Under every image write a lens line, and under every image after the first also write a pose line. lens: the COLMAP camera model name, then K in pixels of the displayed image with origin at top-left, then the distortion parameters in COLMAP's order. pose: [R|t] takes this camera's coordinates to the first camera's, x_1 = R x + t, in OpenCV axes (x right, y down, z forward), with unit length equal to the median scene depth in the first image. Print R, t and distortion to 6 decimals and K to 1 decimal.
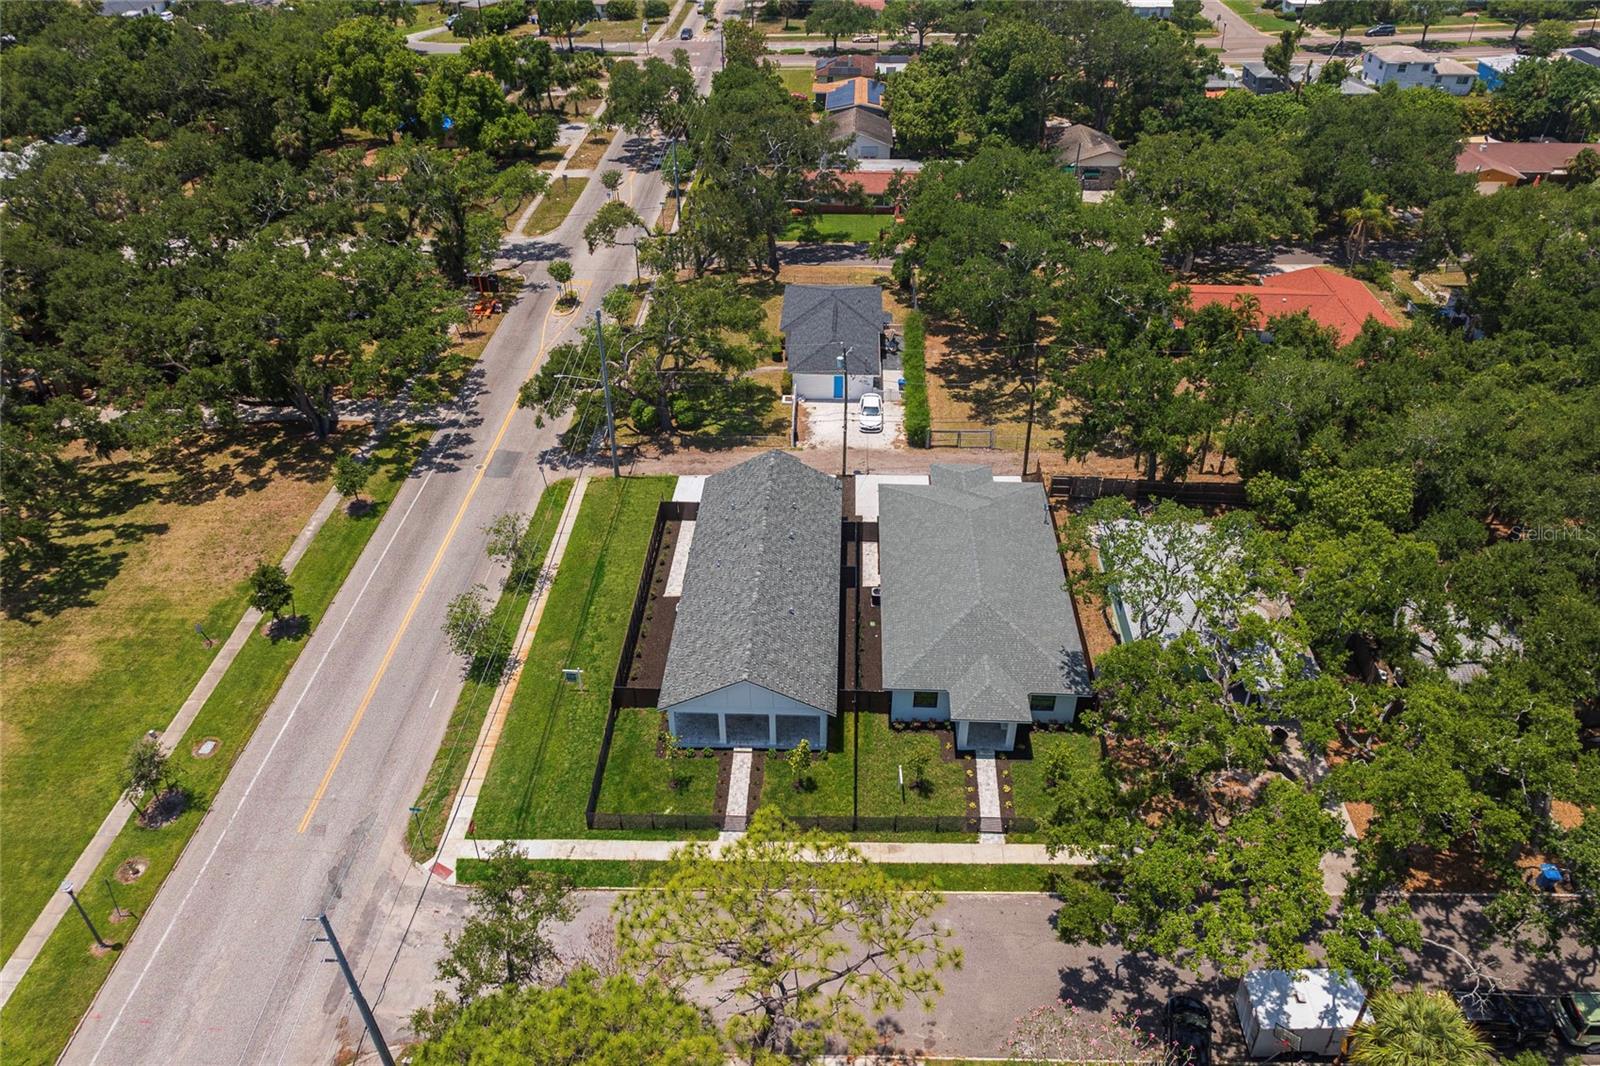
lens RADIAL K [[1117.4, 0, 800.0], [0, 1117.4, 533.0], [0, 0, 1]] dist [-0.033222, 0.000015]
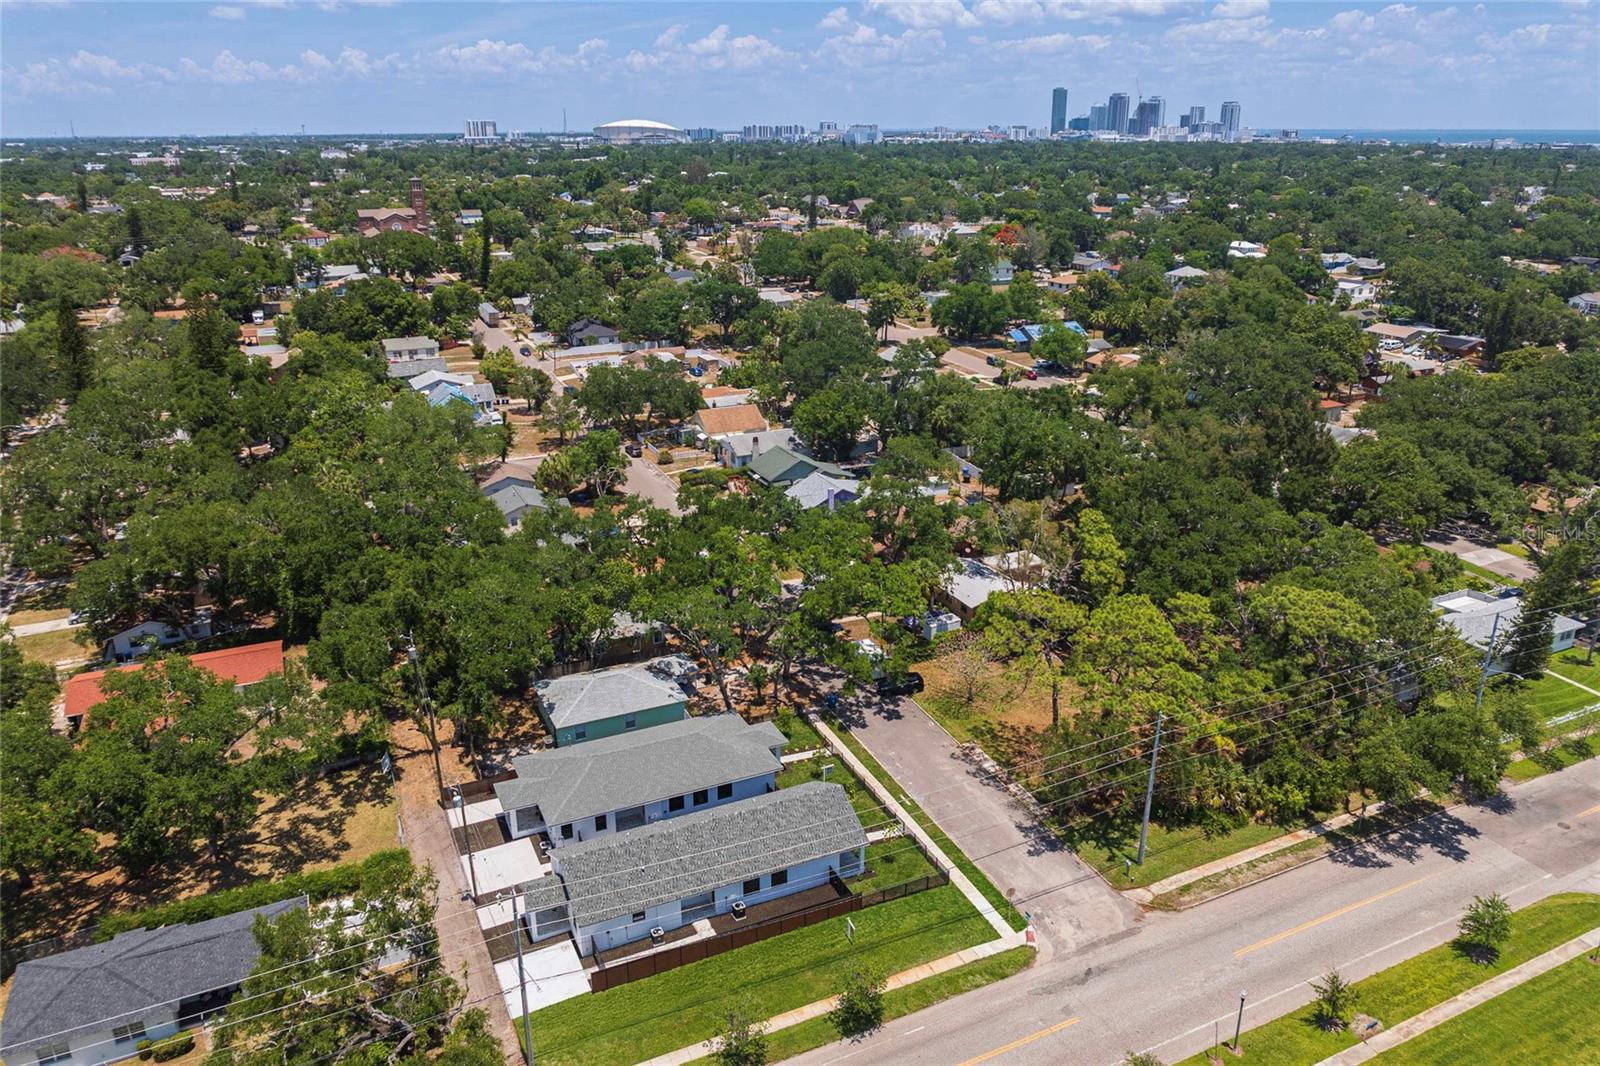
lens RADIAL K [[1152.3, 0, 789.5], [0, 1152.3, 532.2], [0, 0, 1]] dist [-0.014241, -0.000511]
pose [[-0.461989, -0.314814, 0.829131, -0.804105], [0.520586, 0.660619, 0.540900, -0.652186], [-0.718023, 0.681524, -0.141311, 0.689707]]
